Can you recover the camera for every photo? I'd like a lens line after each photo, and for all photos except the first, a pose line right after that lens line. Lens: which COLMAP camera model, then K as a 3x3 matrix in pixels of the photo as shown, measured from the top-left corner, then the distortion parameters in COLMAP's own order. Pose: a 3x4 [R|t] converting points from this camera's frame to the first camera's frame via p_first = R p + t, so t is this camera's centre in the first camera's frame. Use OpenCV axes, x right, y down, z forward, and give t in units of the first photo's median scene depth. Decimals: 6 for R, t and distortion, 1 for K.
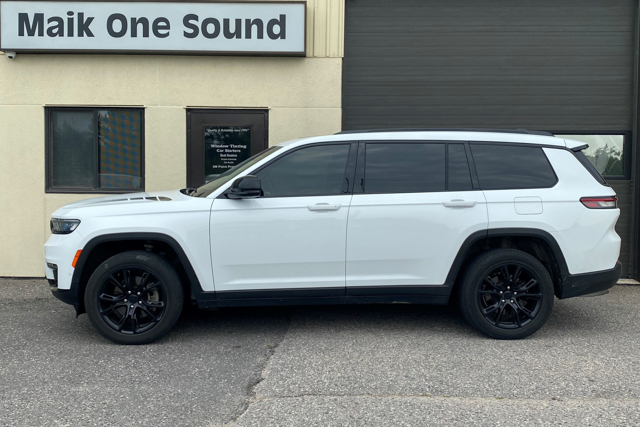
lens RADIAL K [[737.6, 0, 318.3], [0, 737.6, 202.8], [0, 0, 1]] dist [0.016198, -0.064948]
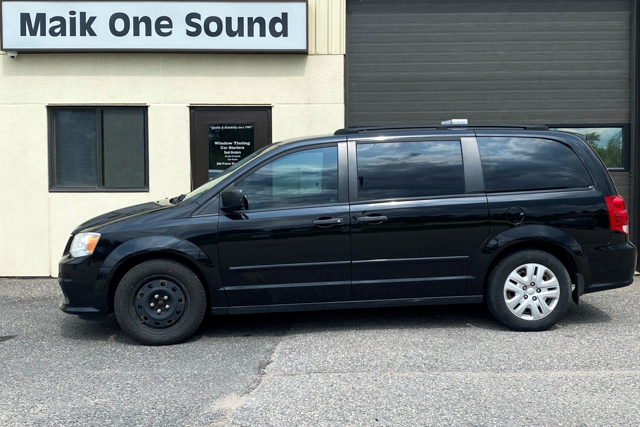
lens RADIAL K [[816.0, 0, 343.0], [0, 816.0, 198.7], [0, 0, 1]] dist [0.063097, -0.250630]
pose [[0.999627, -0.013144, 0.023928, 0.002144], [0.013189, 0.999912, -0.001718, 0.003424], [-0.023904, 0.002033, 0.999712, -0.152579]]
